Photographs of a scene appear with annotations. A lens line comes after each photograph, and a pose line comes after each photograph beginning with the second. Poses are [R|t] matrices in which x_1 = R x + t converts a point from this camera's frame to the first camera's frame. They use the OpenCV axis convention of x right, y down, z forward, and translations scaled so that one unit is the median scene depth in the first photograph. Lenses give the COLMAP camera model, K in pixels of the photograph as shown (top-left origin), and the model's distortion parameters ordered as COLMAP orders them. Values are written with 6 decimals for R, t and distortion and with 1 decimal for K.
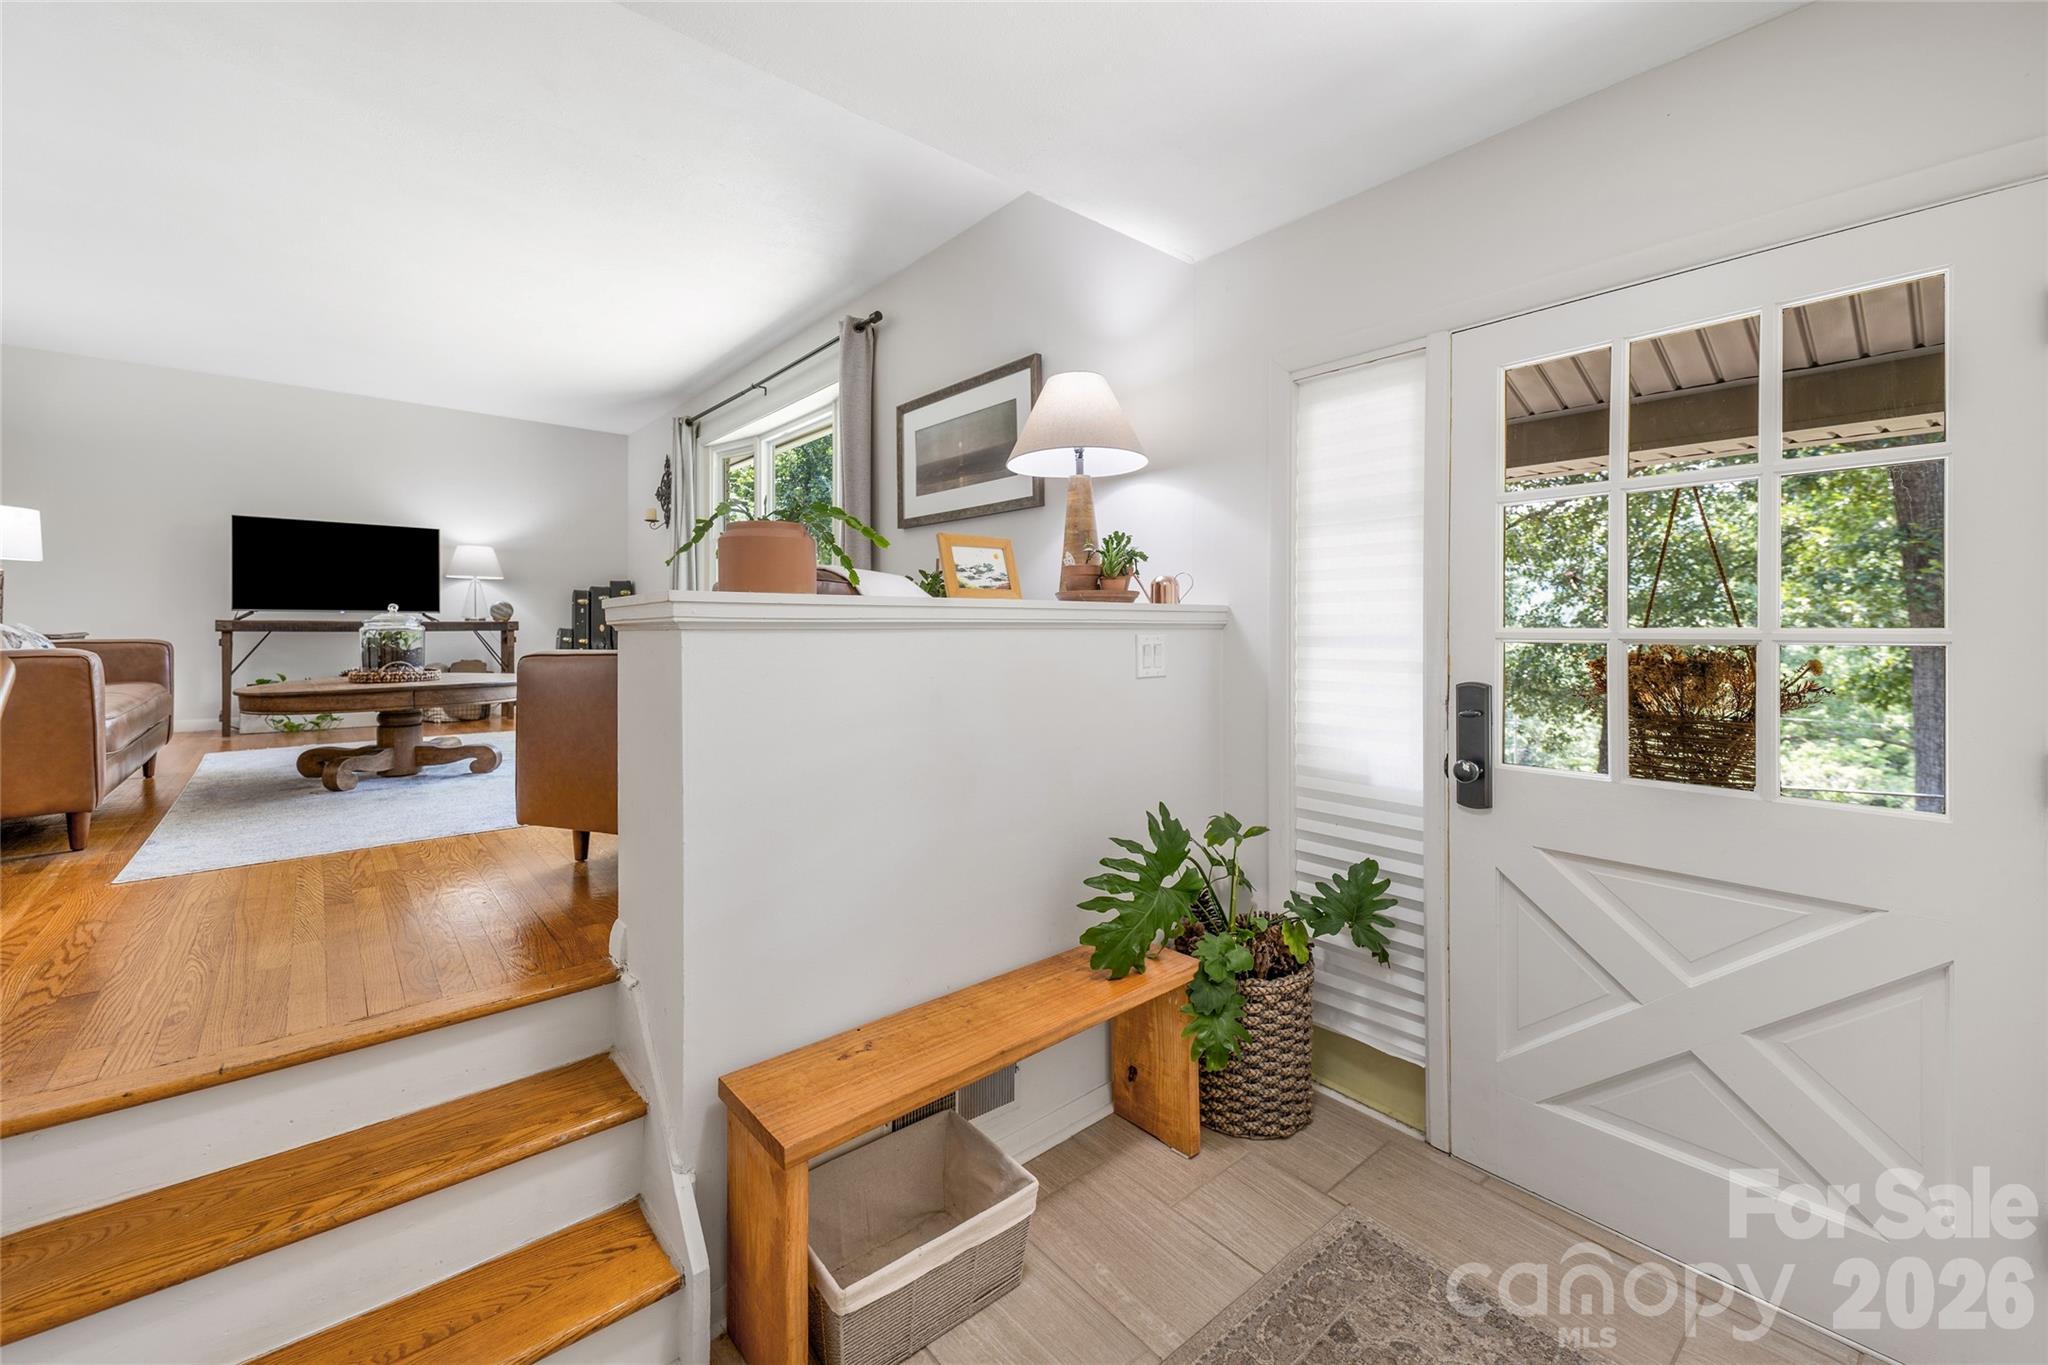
lens RADIAL K [[821.1, 0, 1052.5], [0, 821.1, 629.6], [0, 0, 1]] dist [0.011647, -0.006438]
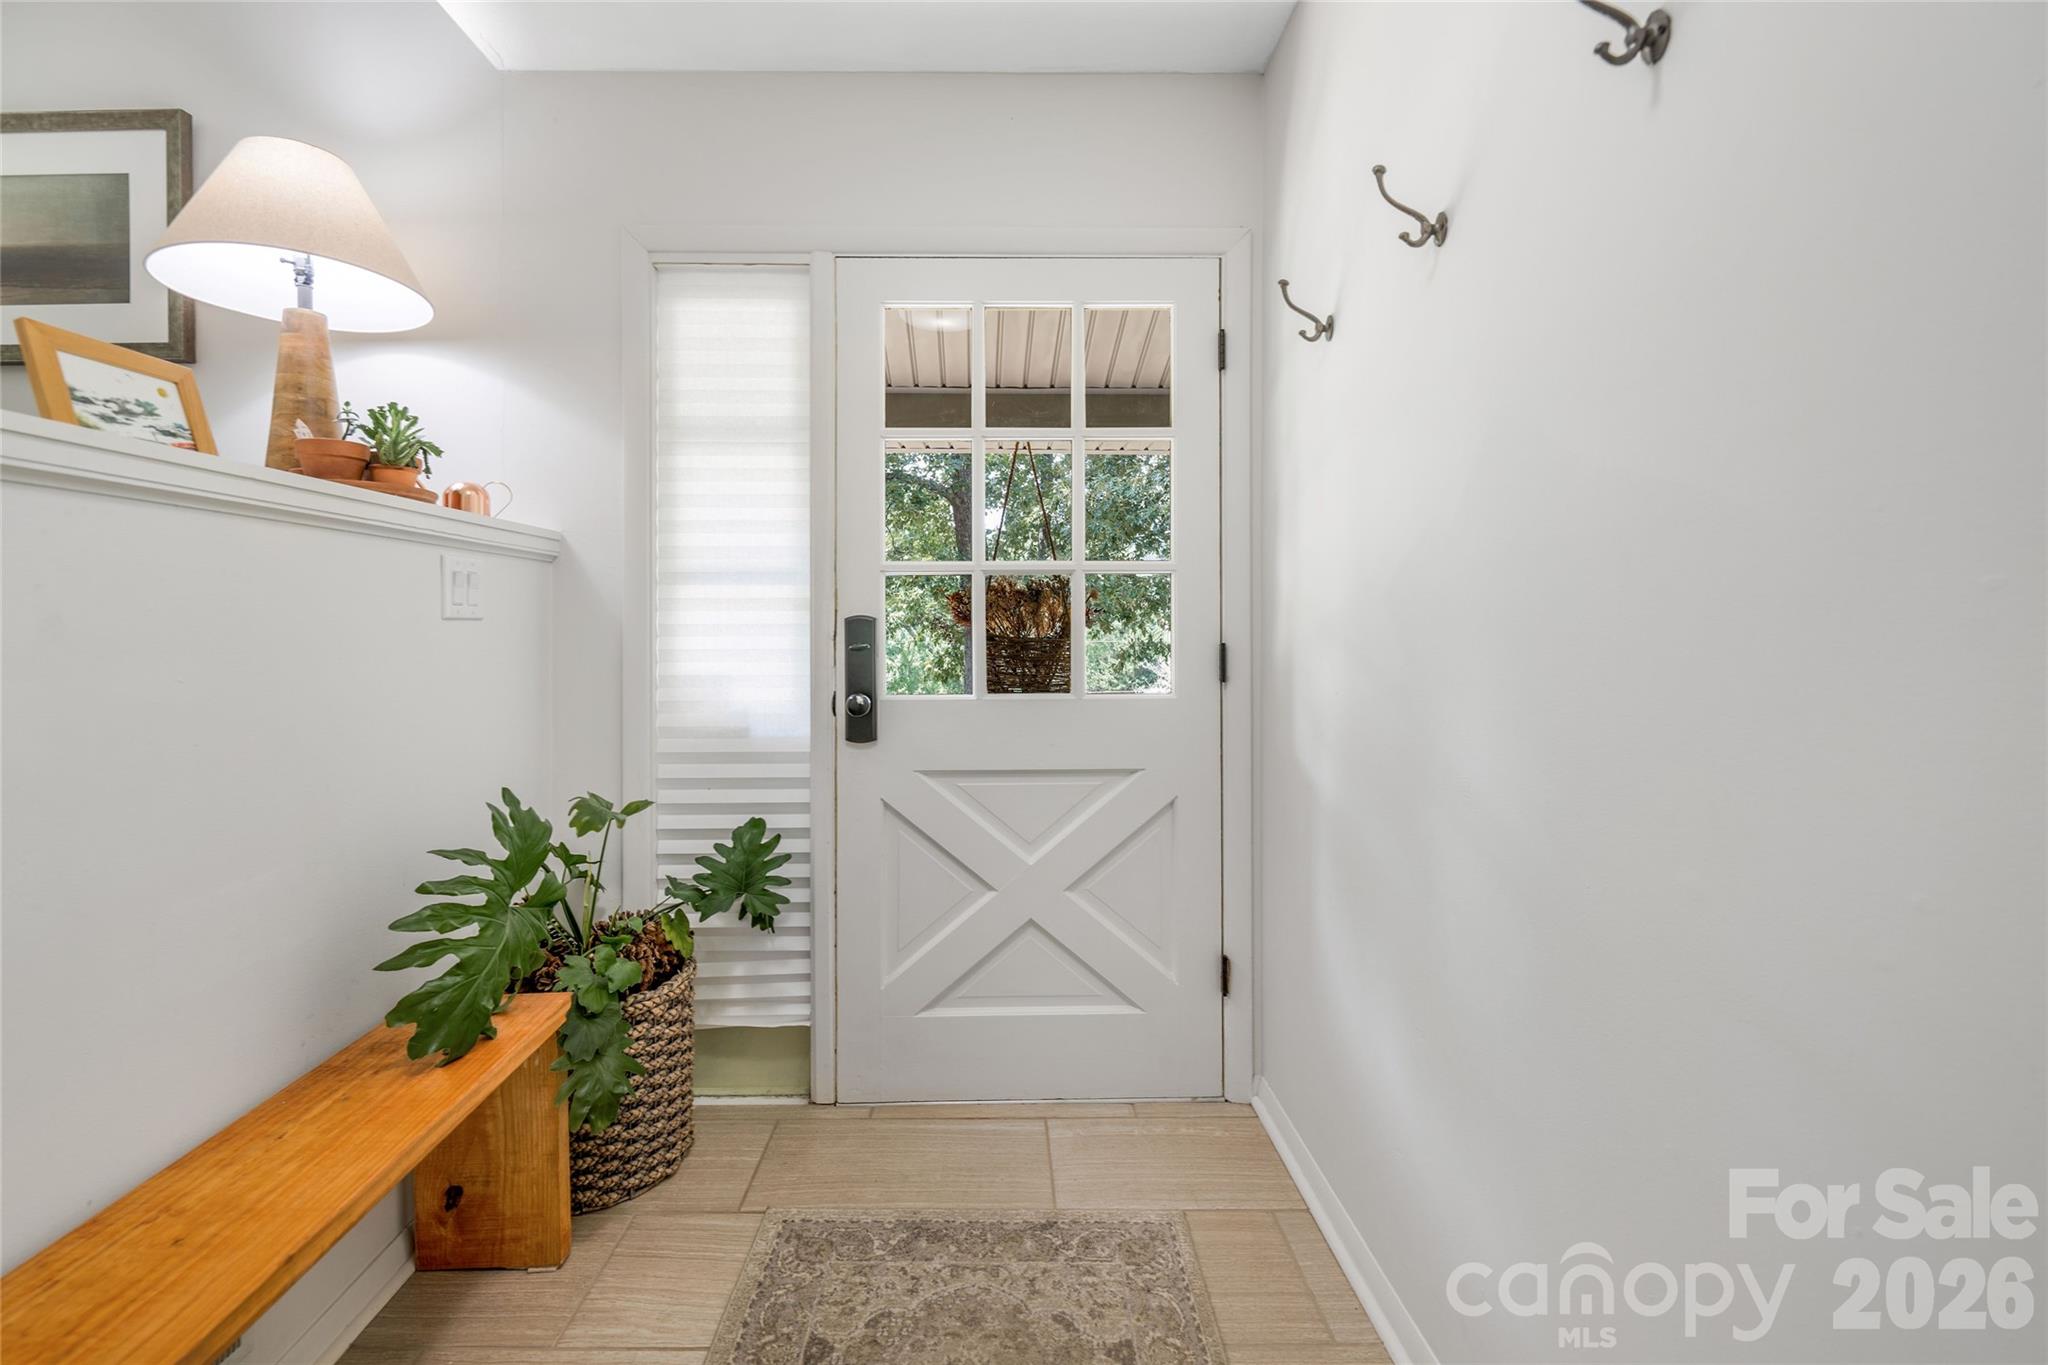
lens RADIAL K [[821.1, 0, 1000.9], [0, 821.1, 629.3], [0, 0, 1]] dist [0.011647, -0.006438]
pose [[0.655218, -0.010136, 0.755372, -0.113332], [0.013688, 0.999905, 0.001544, 0.073141], [-0.755316, 0.009328, 0.655294, 0.200888]]
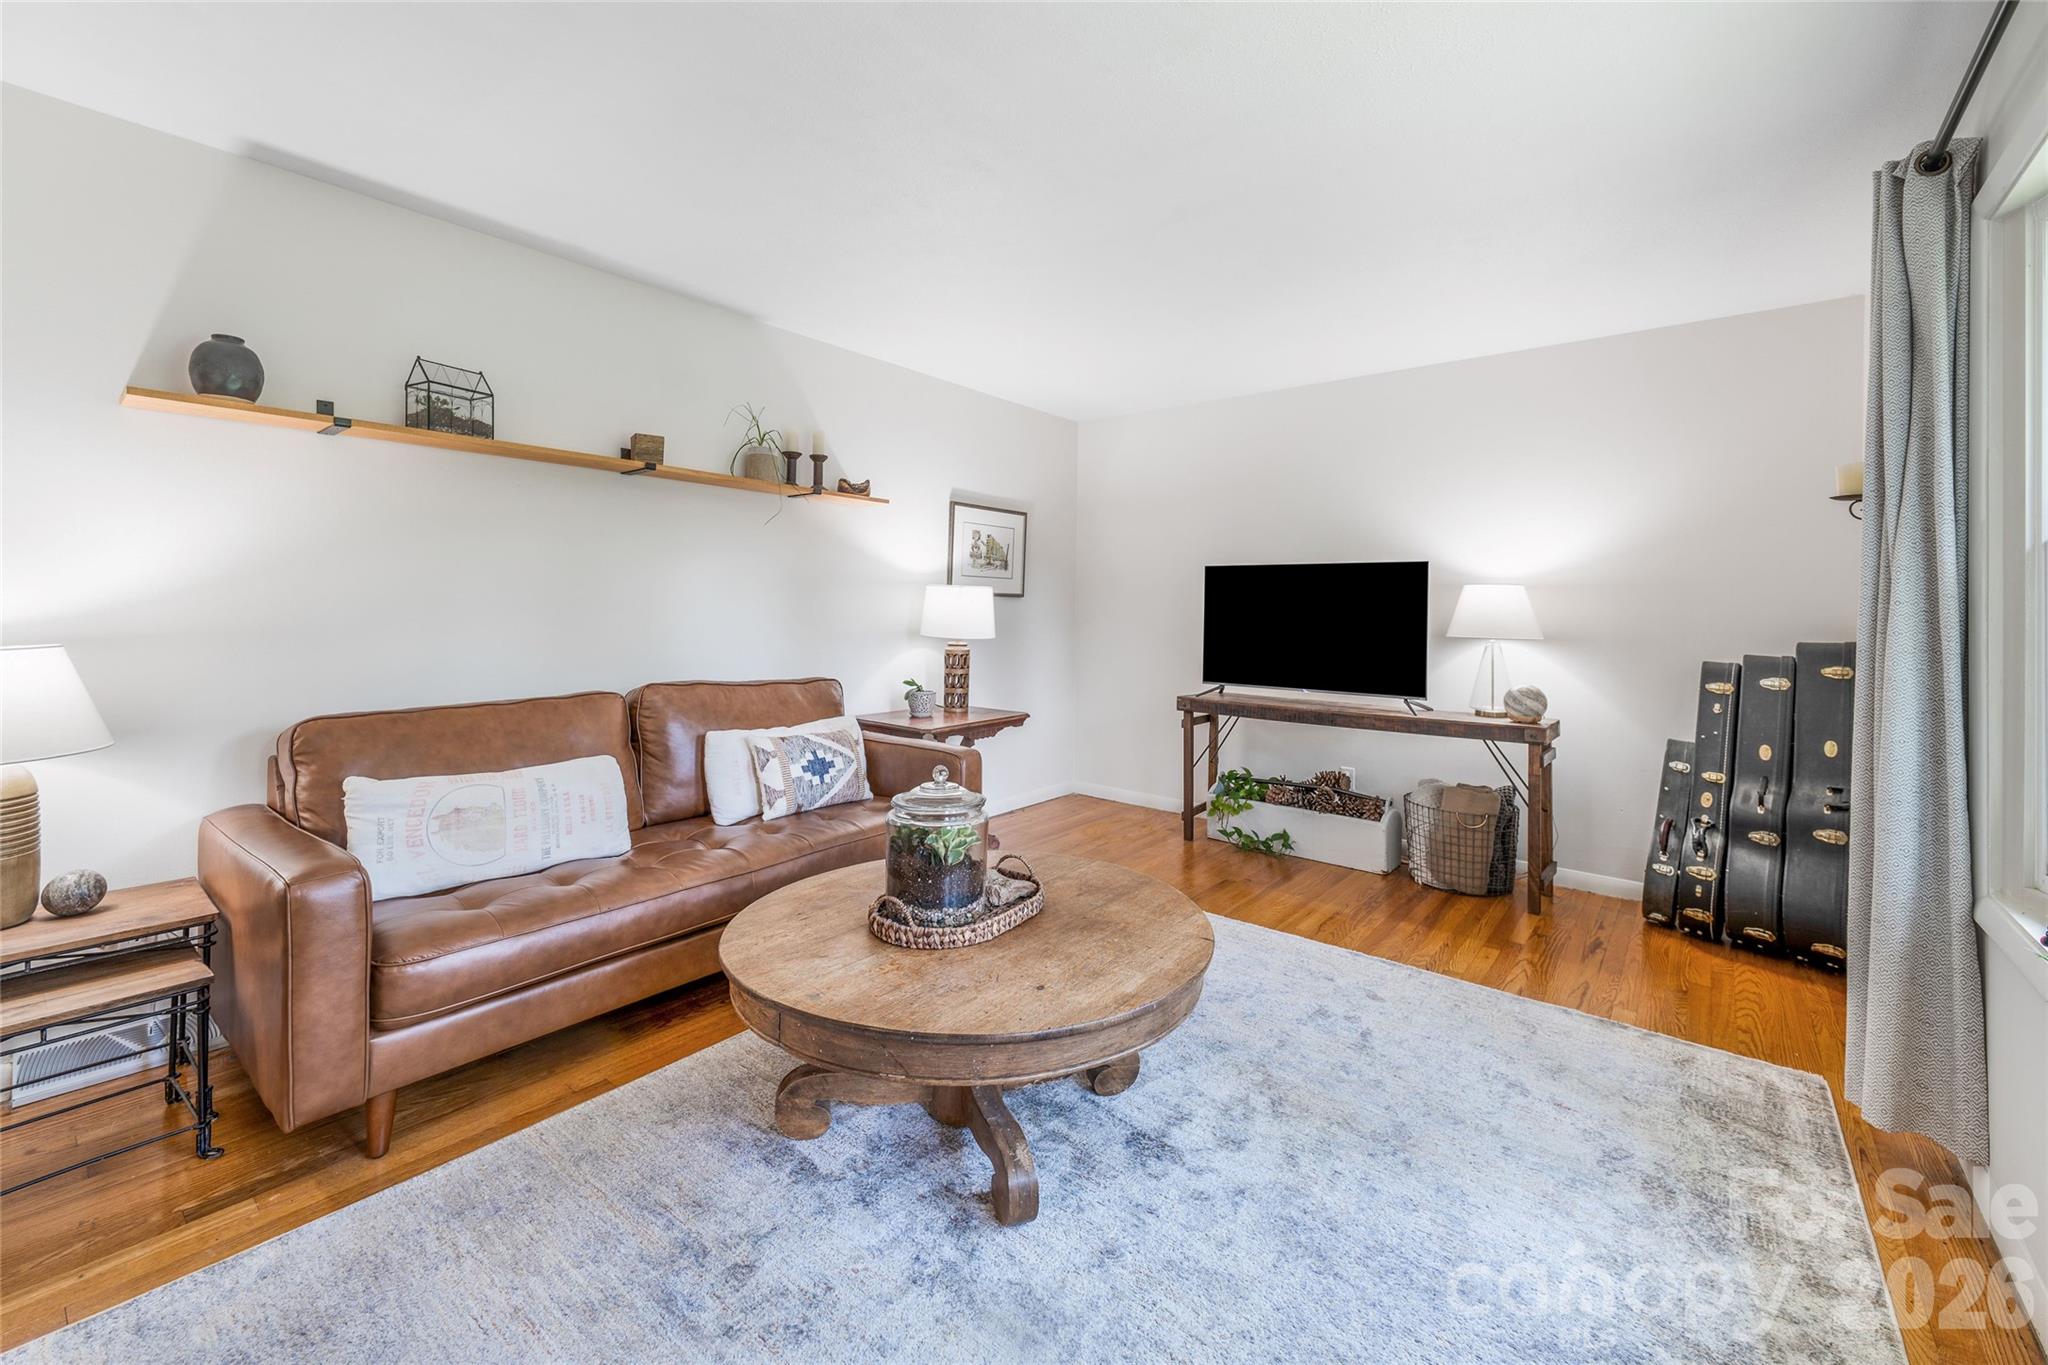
lens RADIAL K [[821.1, 0, 986.4], [0, 821.1, 616.8], [0, 0, 1]] dist [0.011647, -0.006438]
pose [[0.148150, 0.006541, -0.988943, -0.519324], [-0.011650, 0.999920, 0.004869, -0.210813], [0.988896, 0.010800, 0.148215, 1.555525]]
